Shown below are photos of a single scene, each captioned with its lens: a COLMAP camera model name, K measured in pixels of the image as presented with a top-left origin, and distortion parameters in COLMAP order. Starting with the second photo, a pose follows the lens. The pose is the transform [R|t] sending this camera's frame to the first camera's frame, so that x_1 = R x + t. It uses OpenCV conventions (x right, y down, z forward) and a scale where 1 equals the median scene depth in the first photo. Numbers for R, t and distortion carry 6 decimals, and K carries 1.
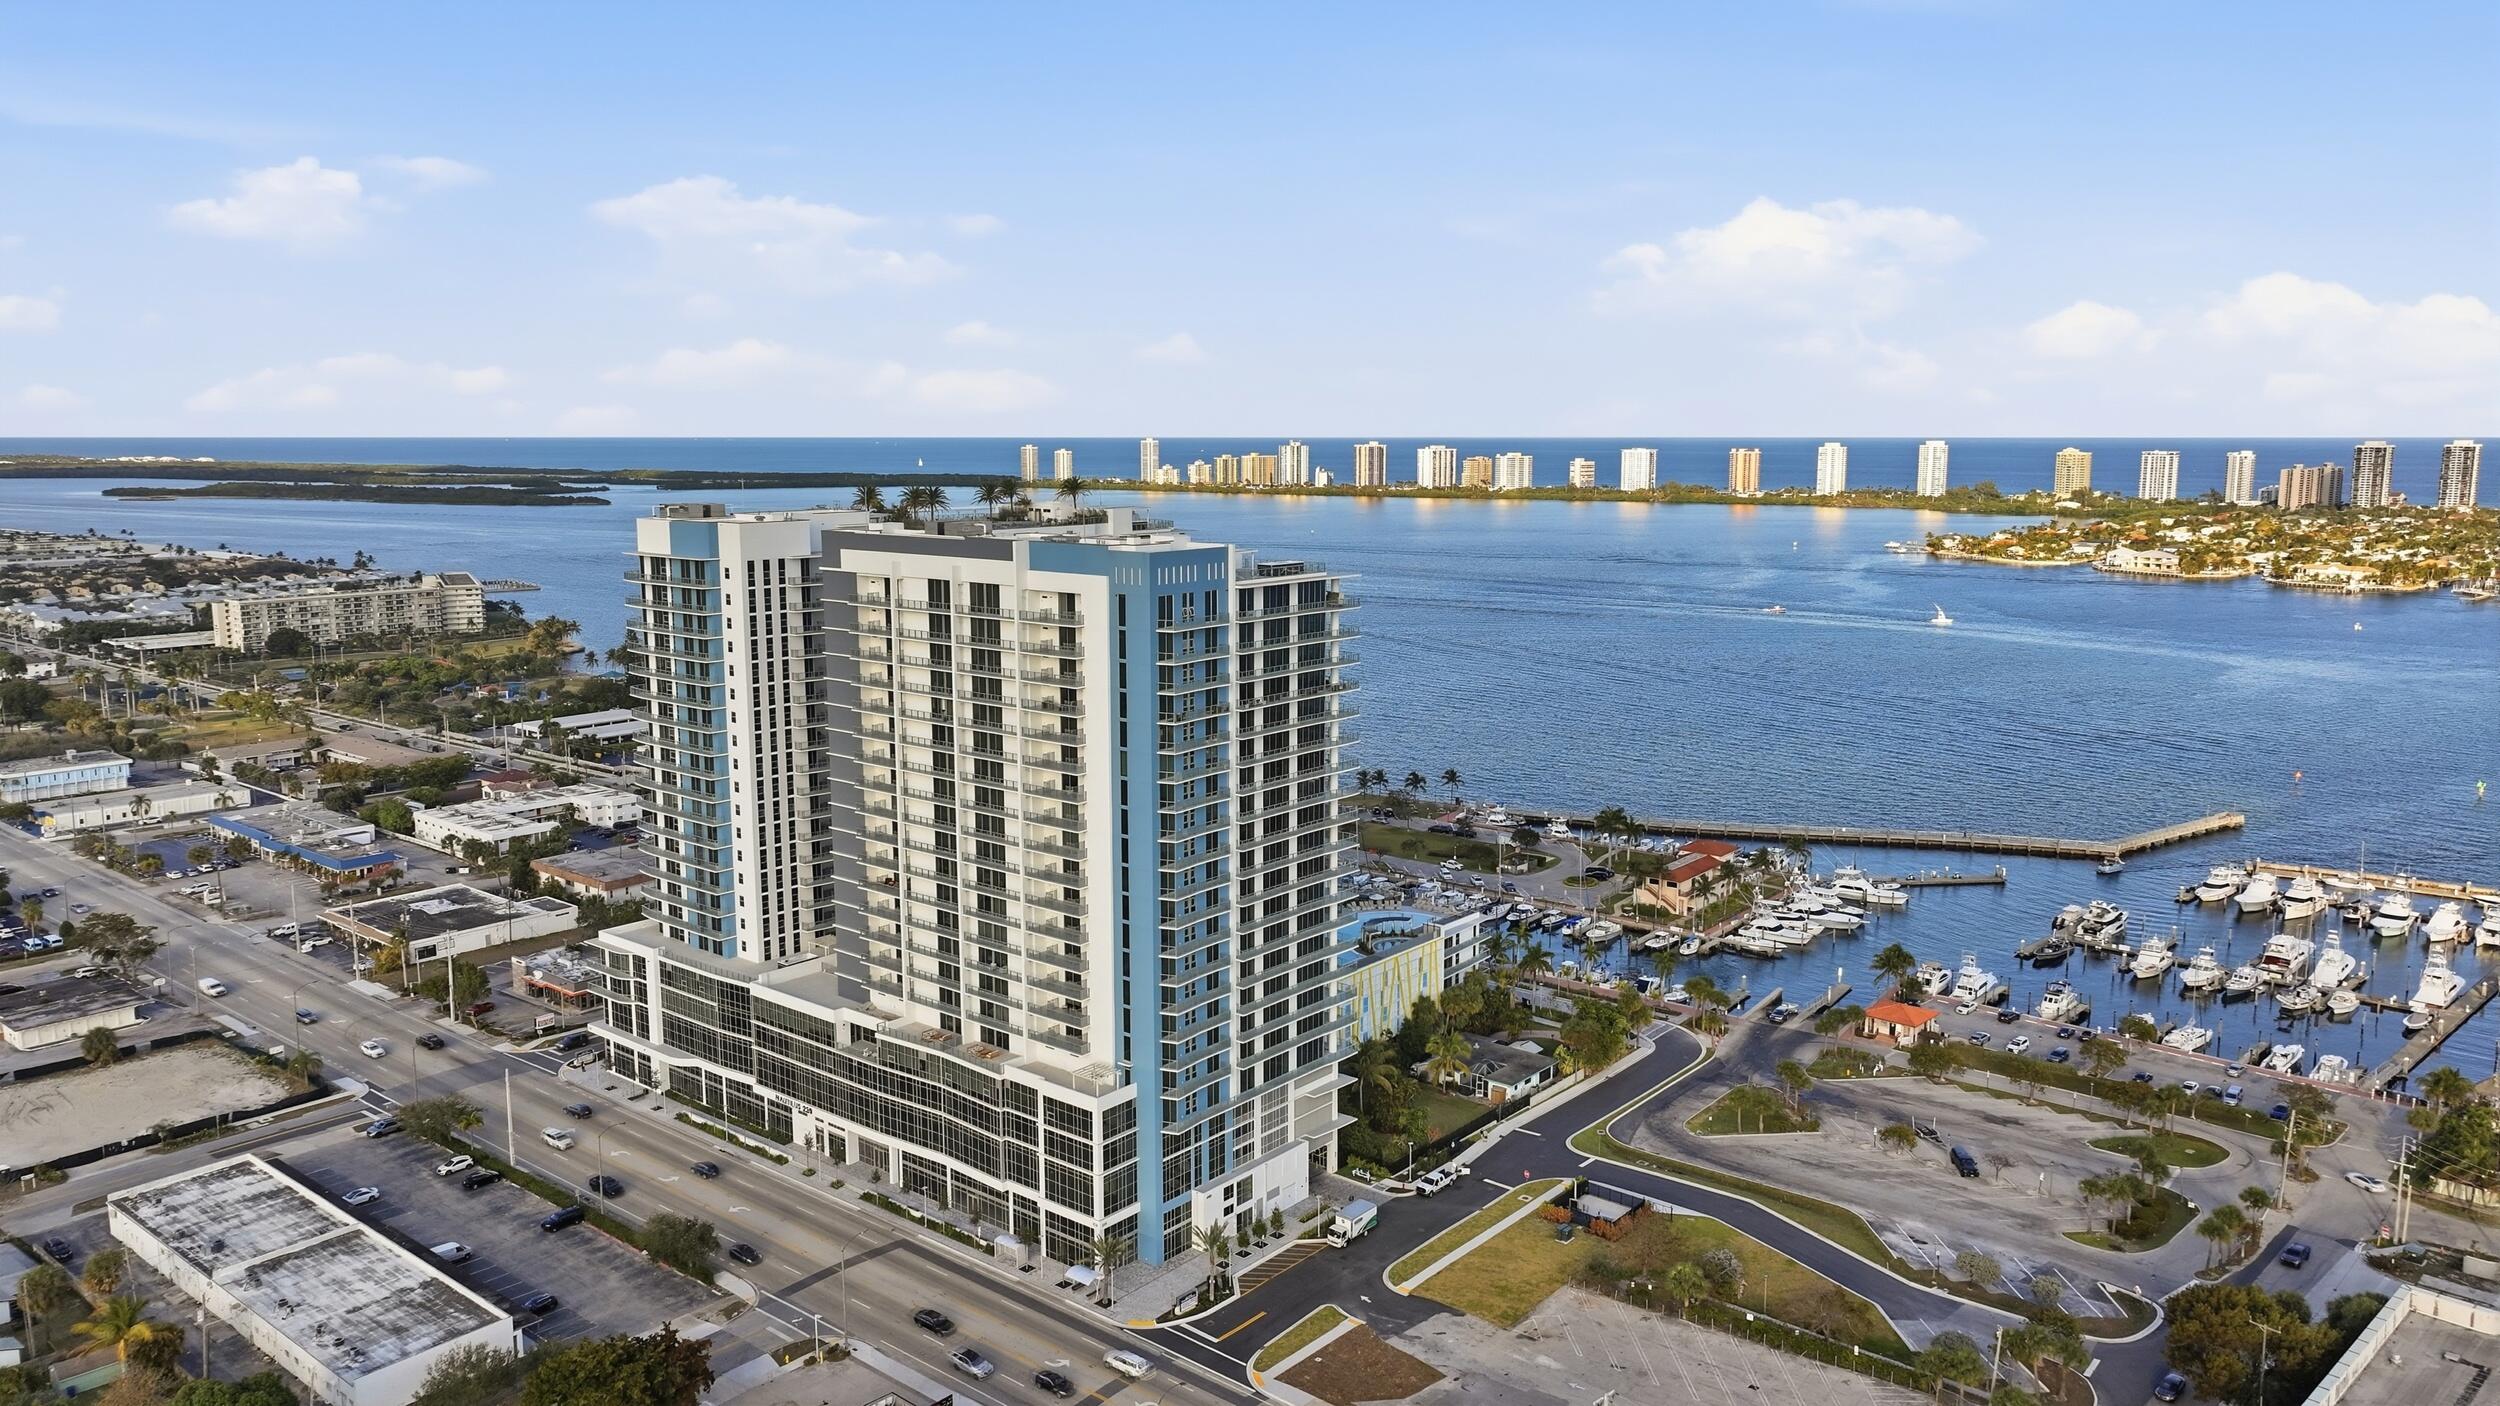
lens RADIAL K [[1733.0, 0, 1253.6], [0, 1733.0, 711.9], [0, 0, 1]] dist [0.005367, -0.000339]
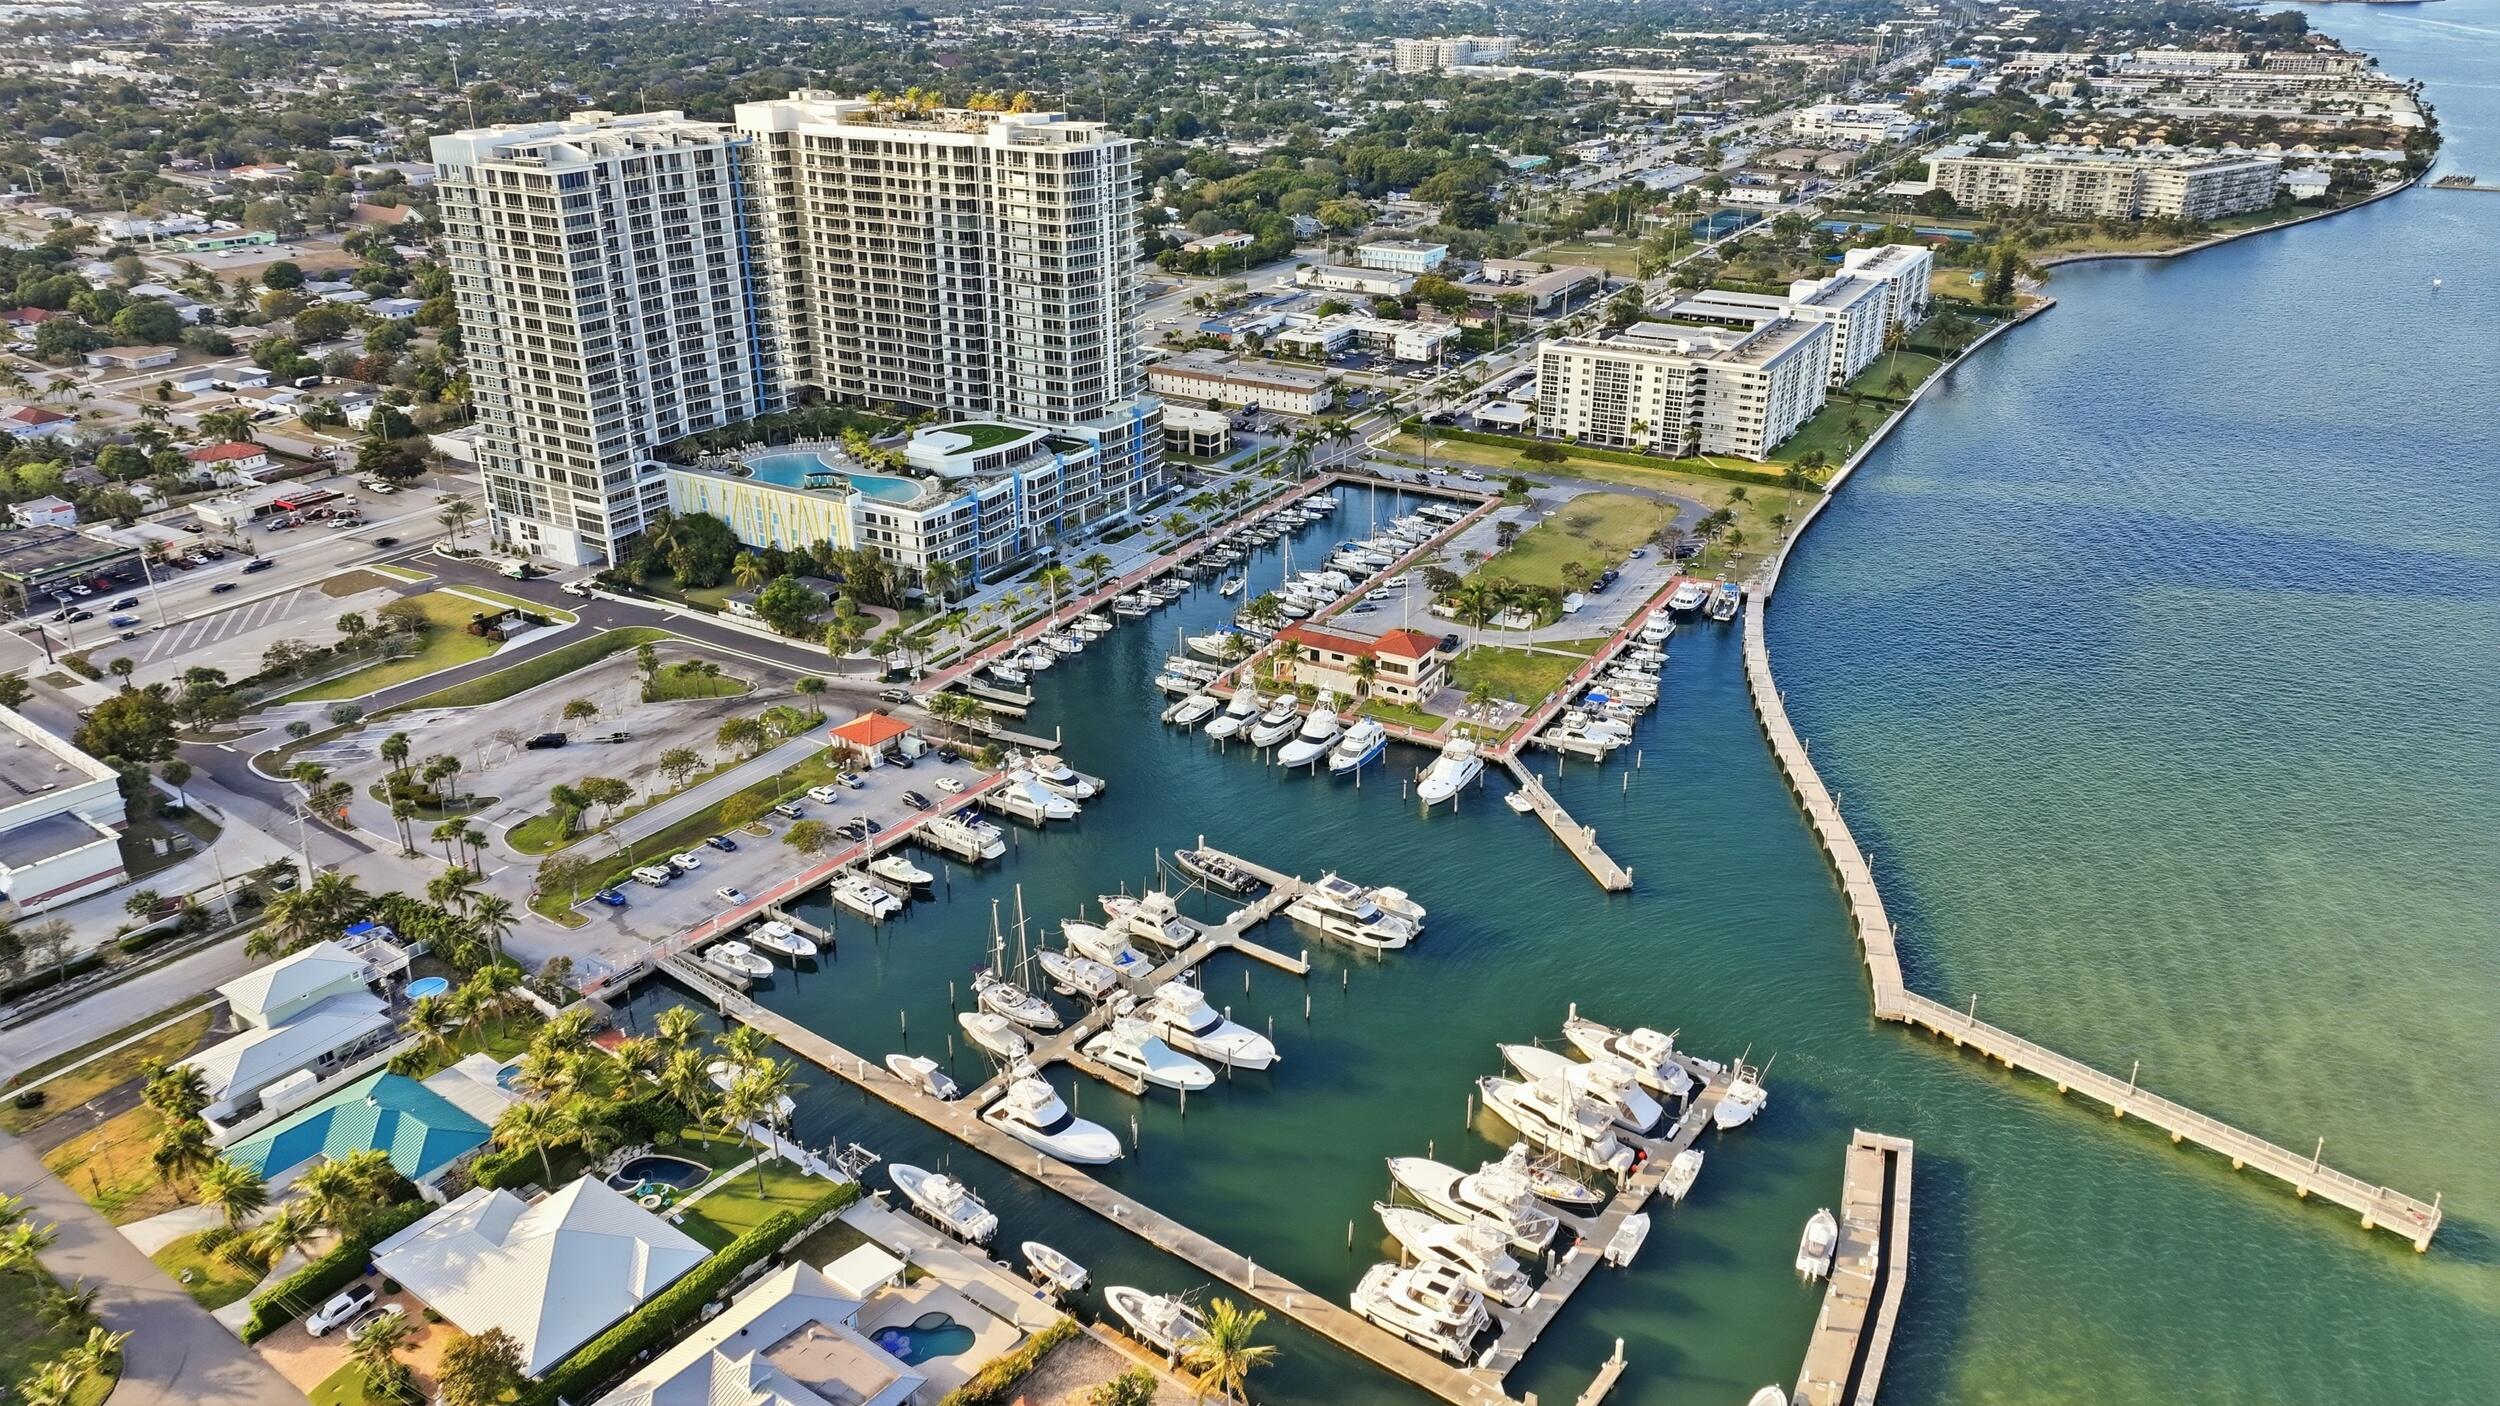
lens RADIAL K [[1733.0, 0, 1250.7], [0, 1733.0, 683.1], [0, 0, 1]] dist [0.005367, -0.000339]
pose [[0.166234, 0.380710, -0.909630, 1.729163], [-0.159460, 0.920702, 0.356203, -0.310492], [0.973108, 0.085837, 0.213760, 1.336080]]
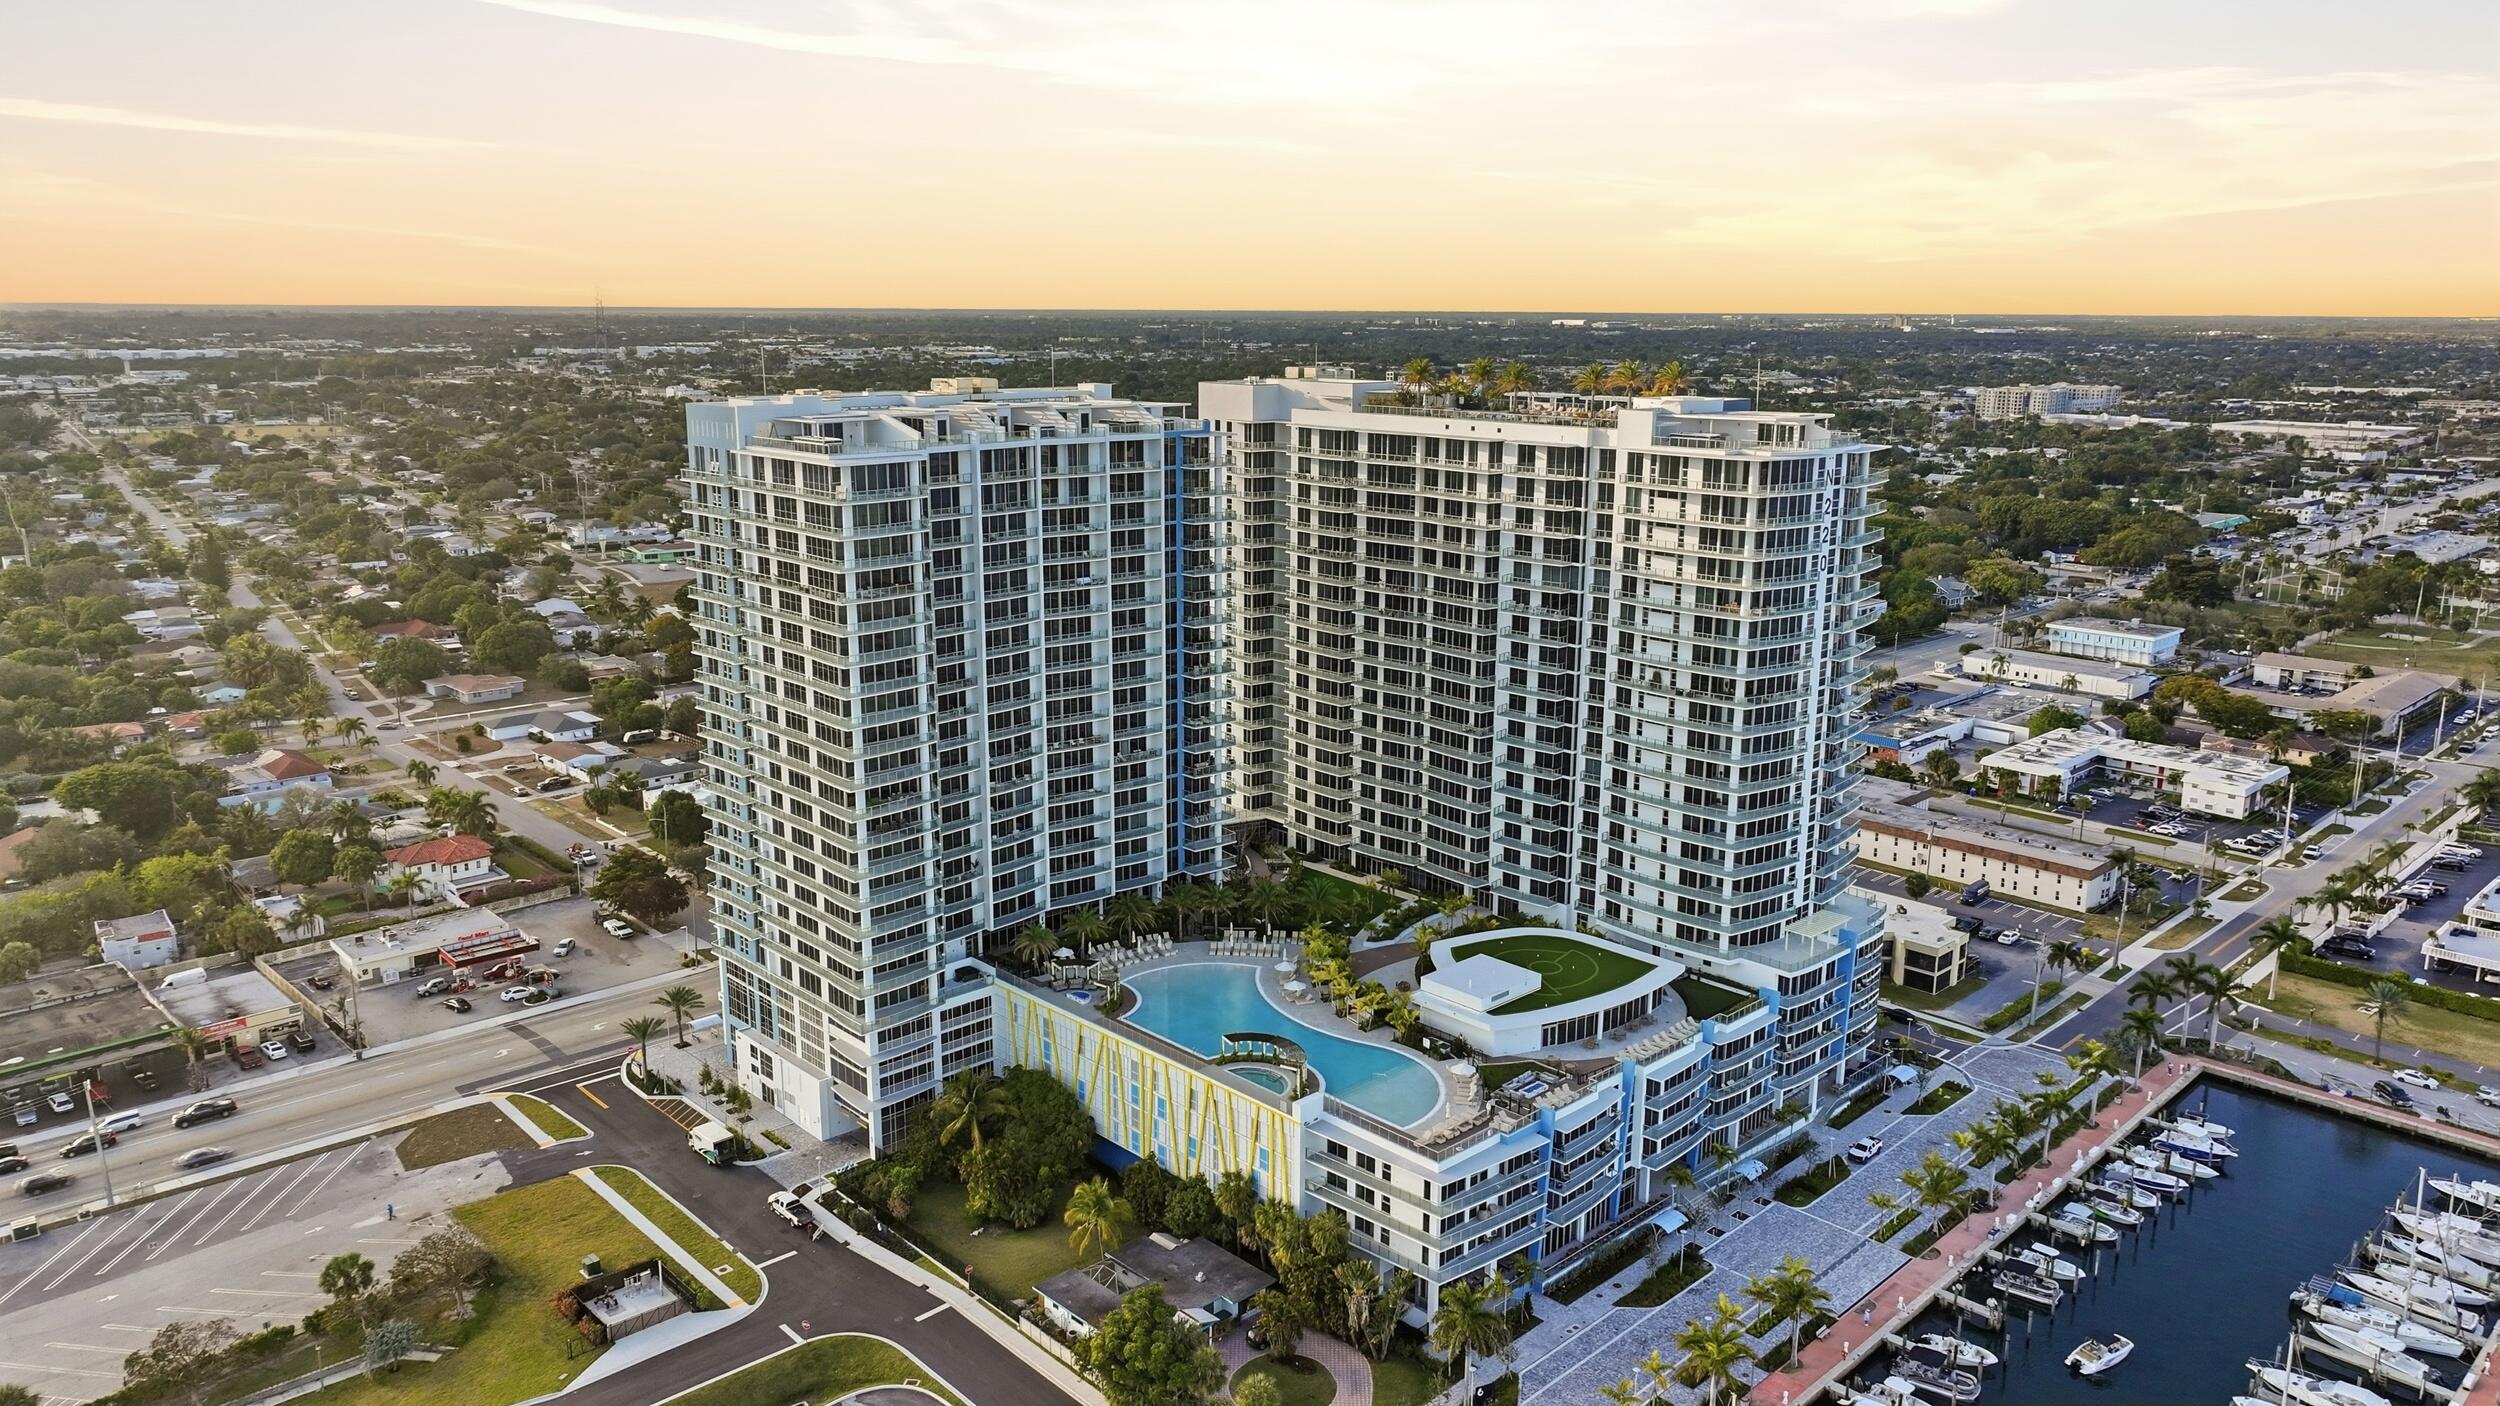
lens RADIAL K [[1733.0, 0, 1257.4], [0, 1733.0, 697.4], [0, 0, 1]] dist [0.005367, -0.000339]
pose [[-0.111634, 0.211270, -0.971032, 0.879969], [-0.165887, 0.959467, 0.227825, -0.197231], [0.979806, 0.186515, -0.072062, 1.306175]]
